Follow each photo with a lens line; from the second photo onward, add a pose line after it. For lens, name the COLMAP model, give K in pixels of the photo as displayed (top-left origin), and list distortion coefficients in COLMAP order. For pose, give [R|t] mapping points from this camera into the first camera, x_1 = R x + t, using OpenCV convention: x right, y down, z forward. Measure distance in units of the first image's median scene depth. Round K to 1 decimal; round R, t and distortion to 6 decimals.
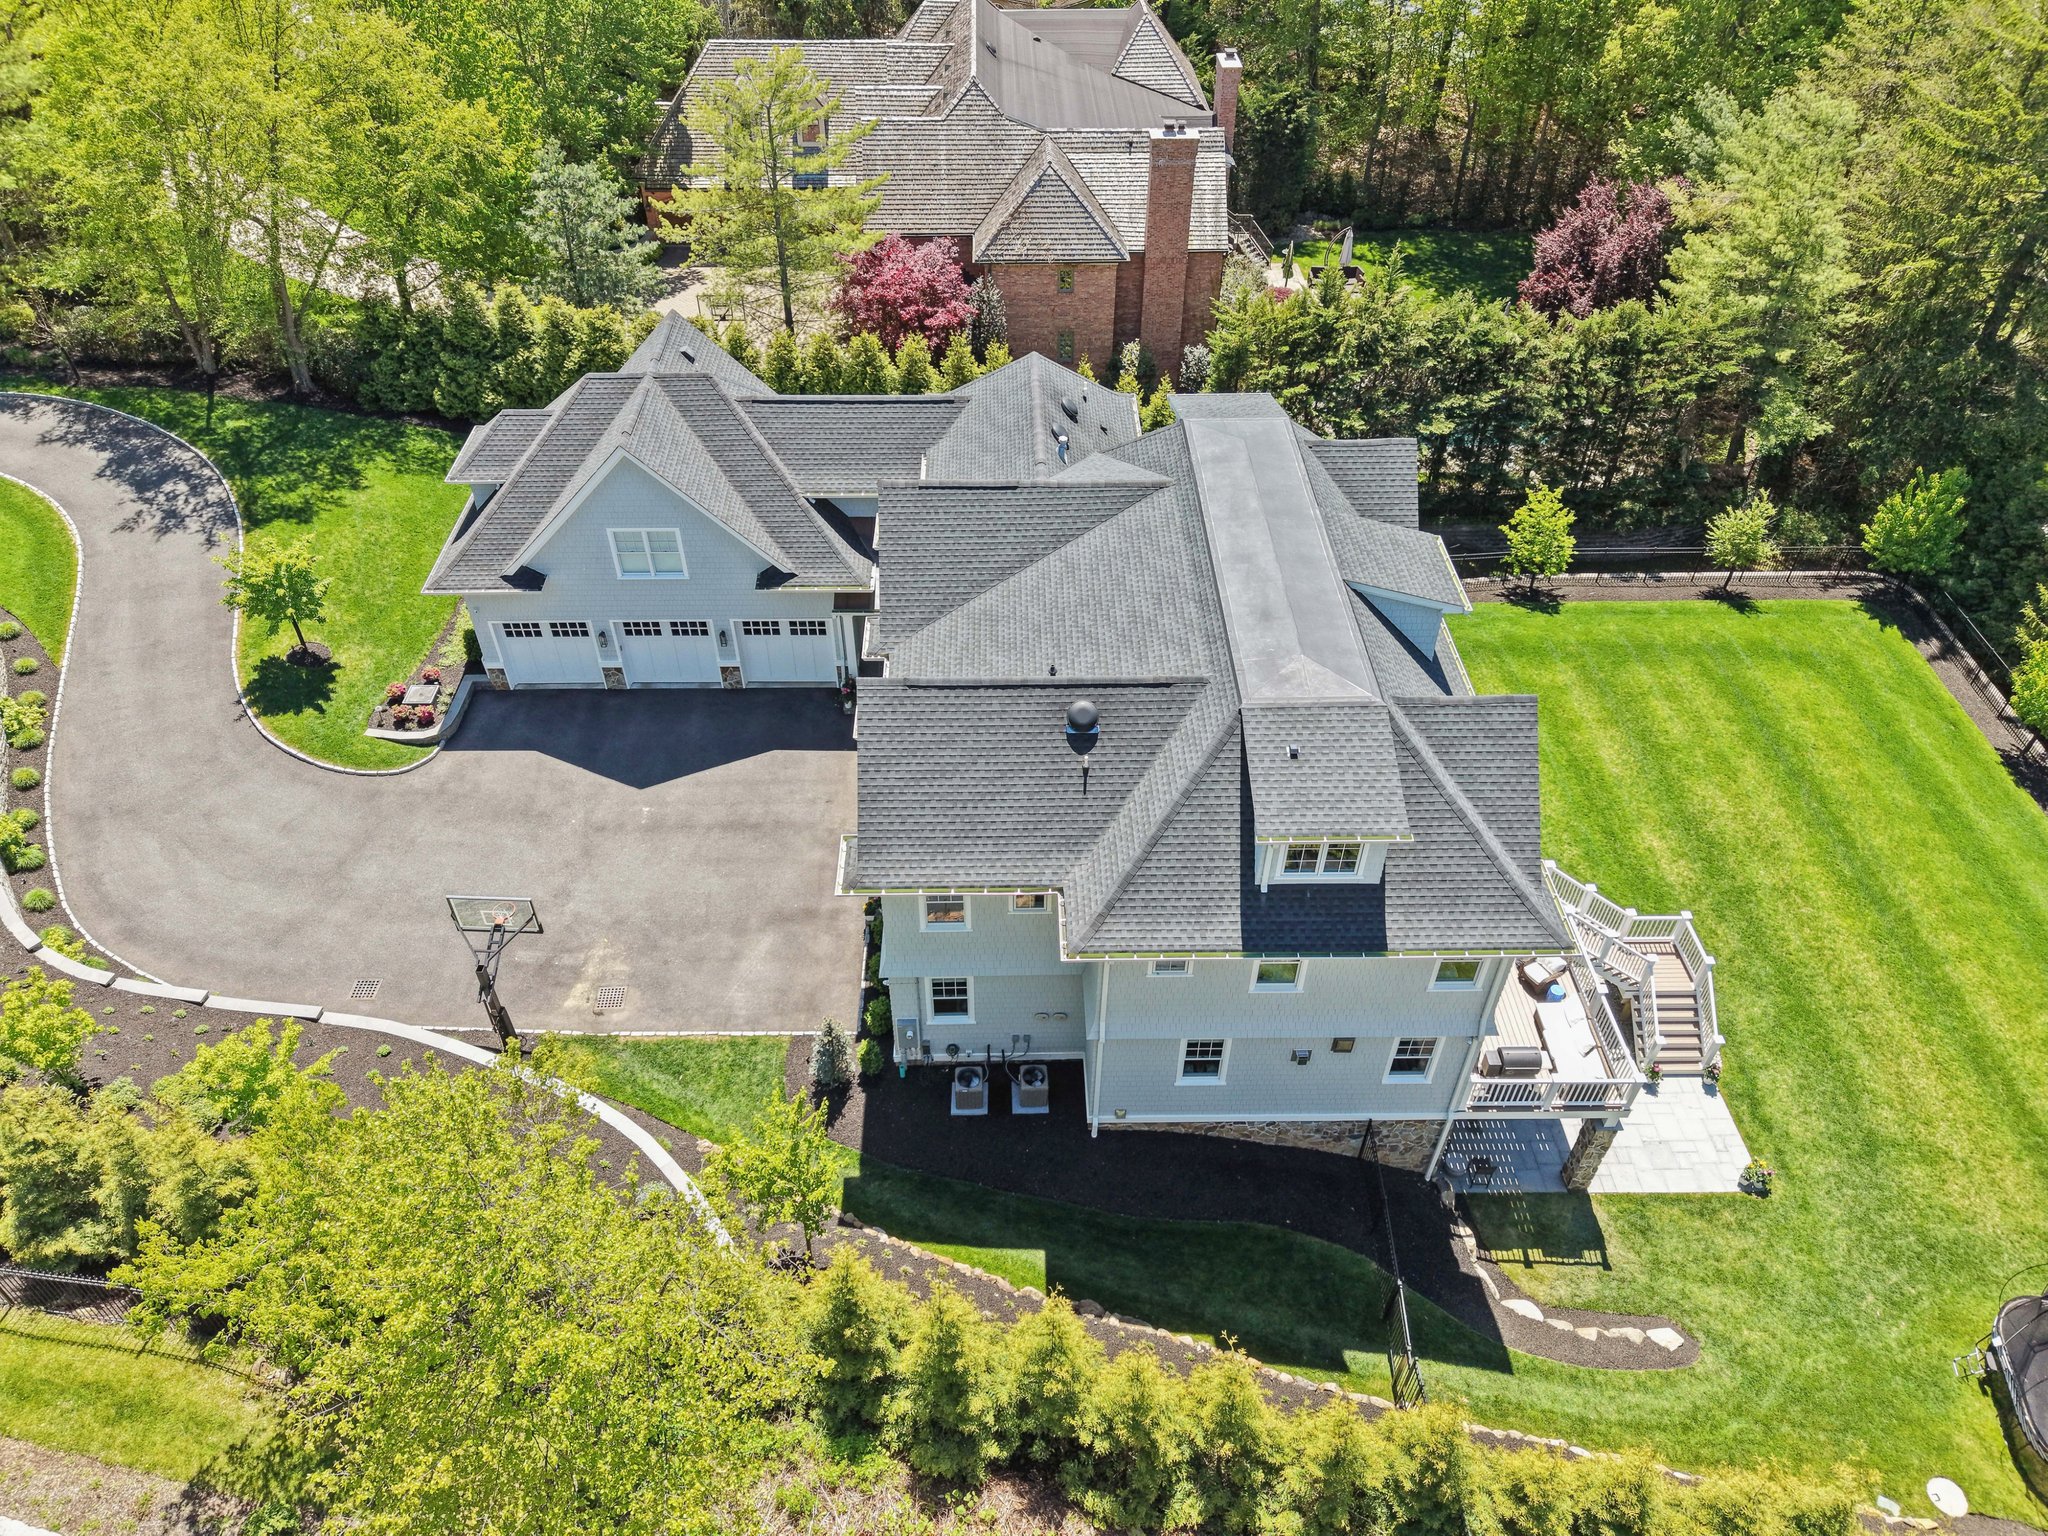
lens RADIAL K [[1414.6, 0, 1024.0], [0, 1414.6, 768.0], [0, 0, 1]] dist [0.005690, -0.001463]
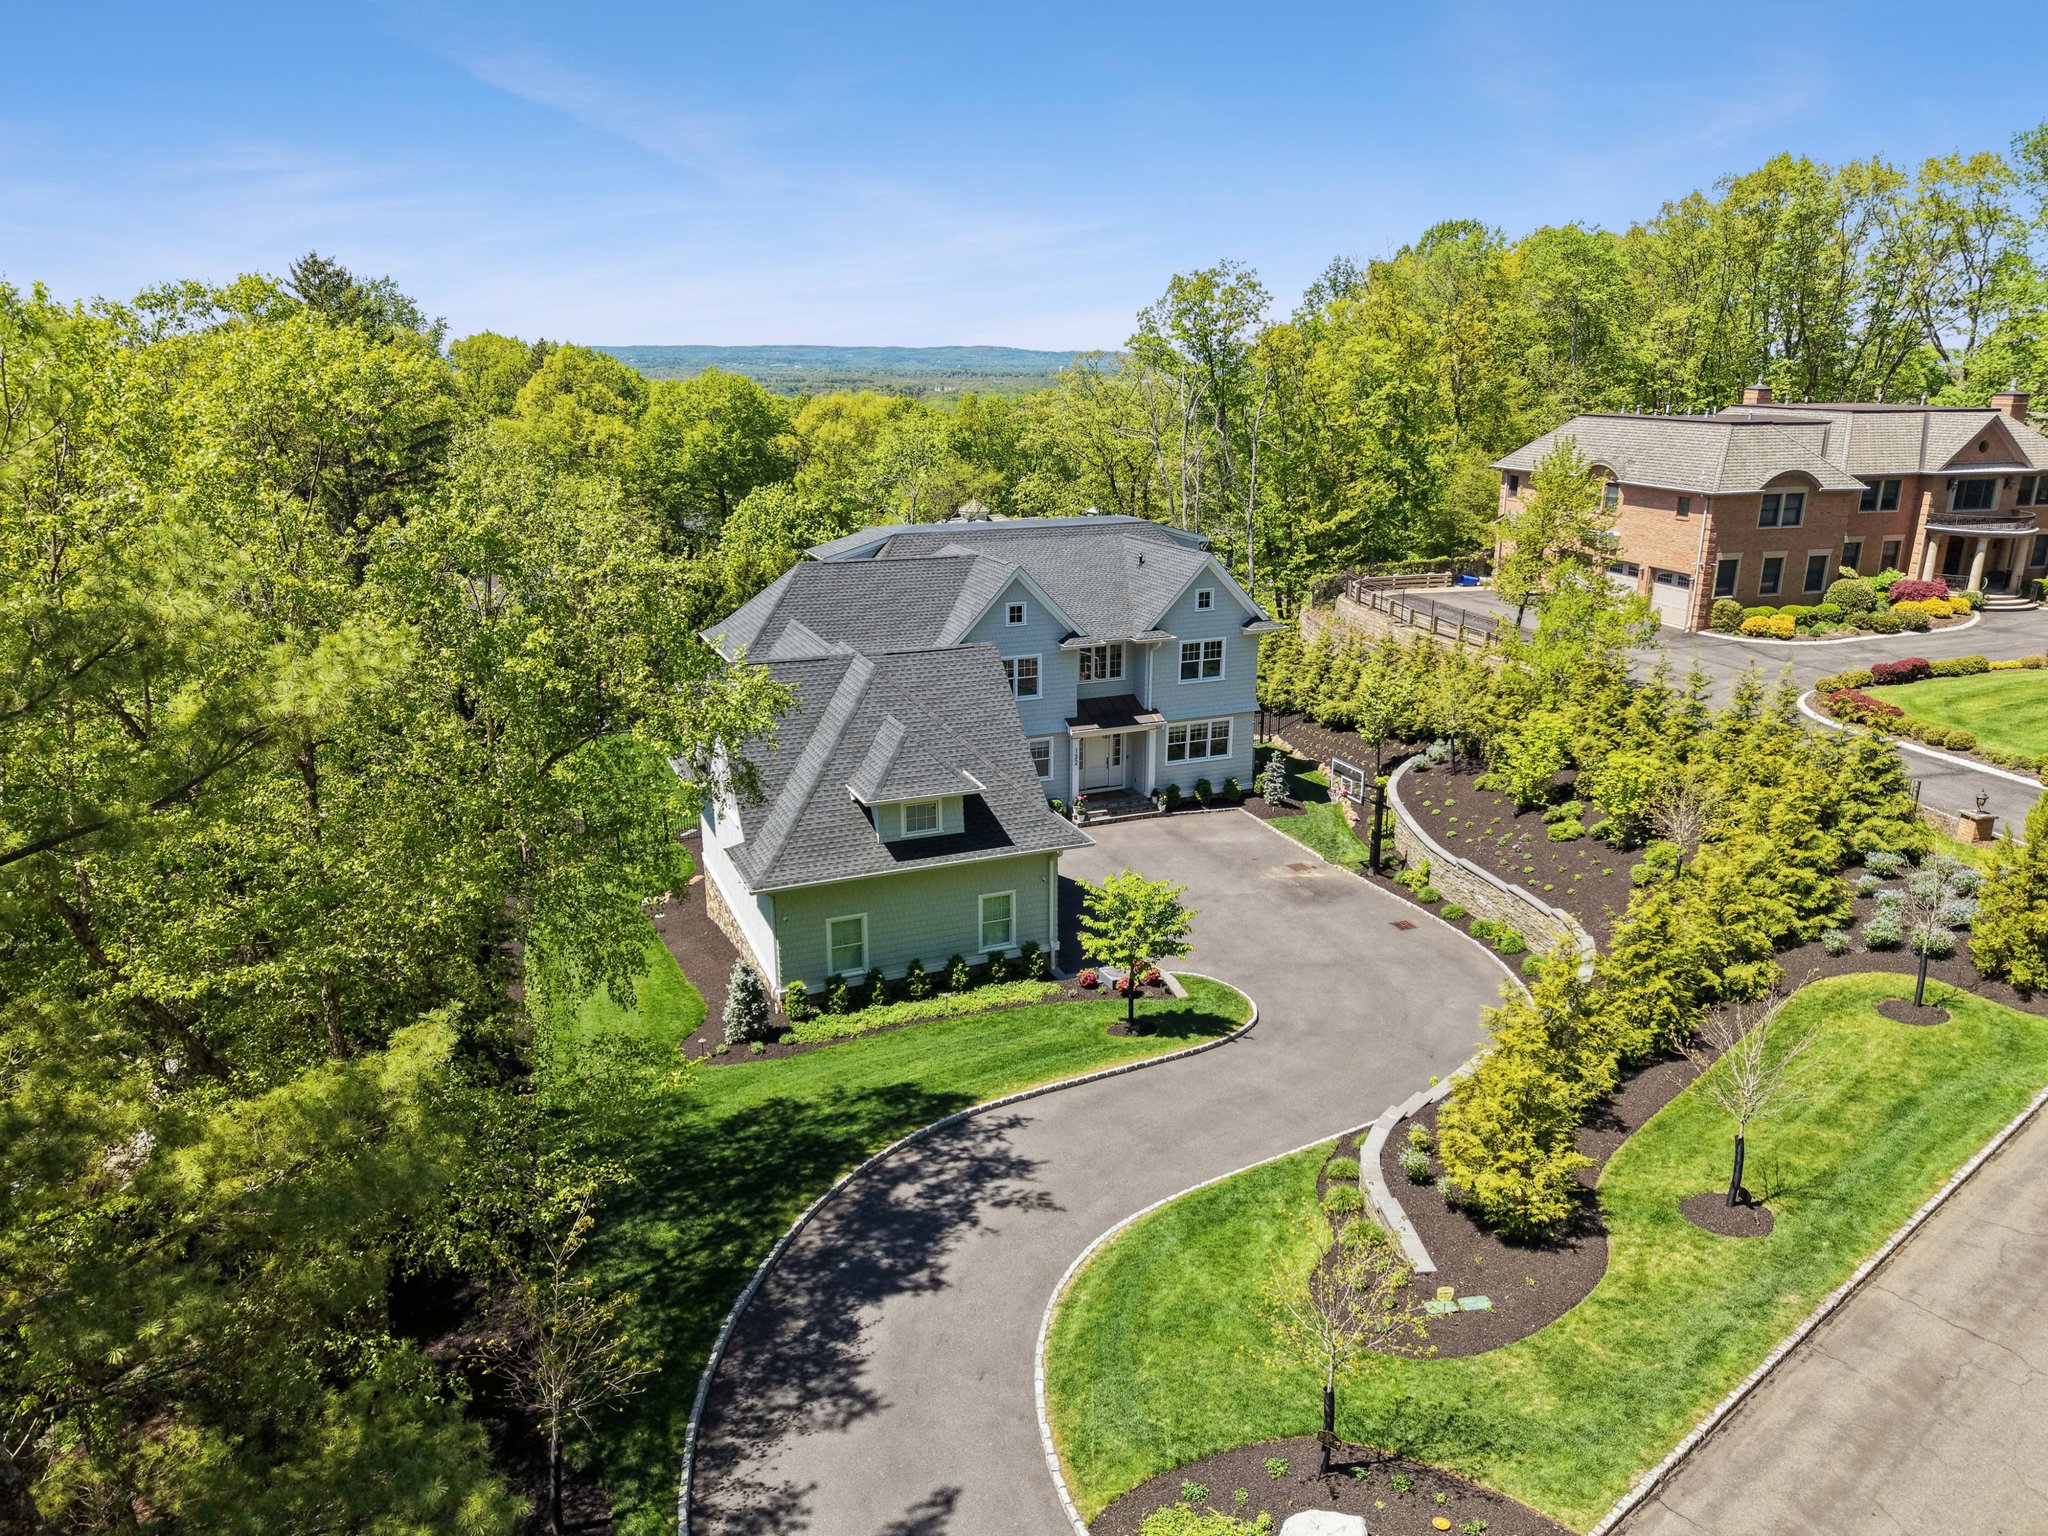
lens RADIAL K [[1408.5, 0, 1054.0], [0, 1408.5, 758.6], [0, 0, 1]] dist [0.081433, 0.000773]
pose [[-0.380791, -0.258157, 0.887893, -1.168006], [0.611004, 0.650477, 0.451169, -0.566717], [-0.694026, 0.714307, -0.089961, 1.010362]]
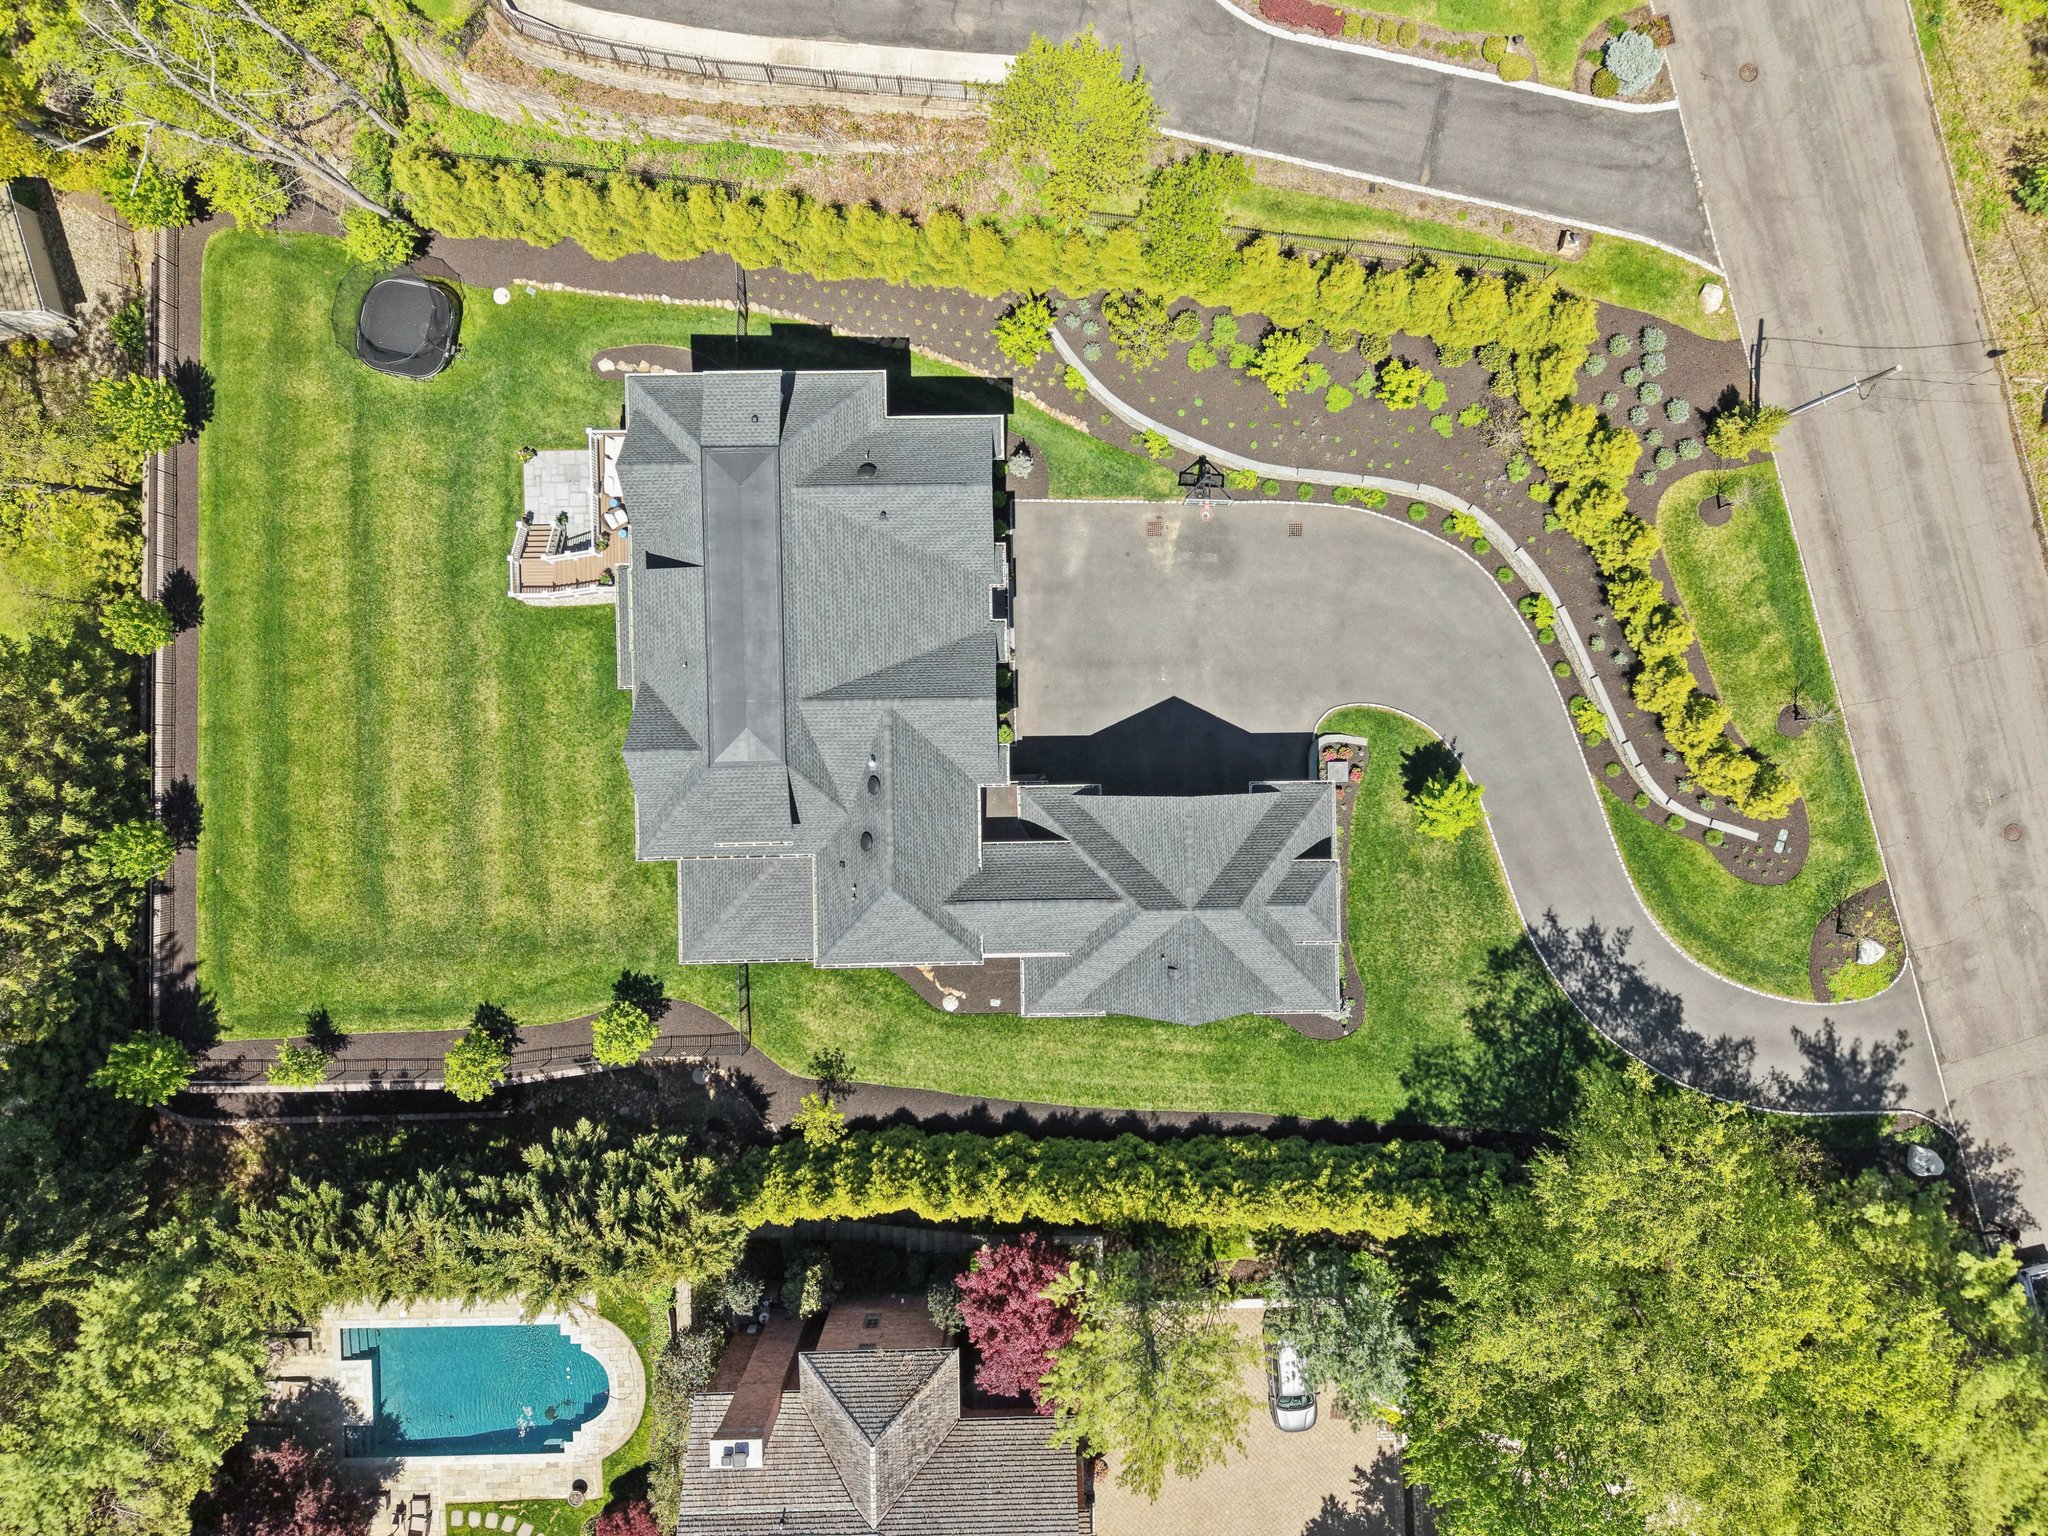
lens RADIAL K [[1396.6, 0, 1024.0], [0, 1396.6, 768.0], [0, 0, 1]] dist [0.035701, -0.050575]
pose [[-0.999990, 0.001598, -0.004254, -0.103618], [-0.004254, -0.658567, 0.752510, -1.102007], [-0.001599, 0.752521, 0.658567, 0.075373]]
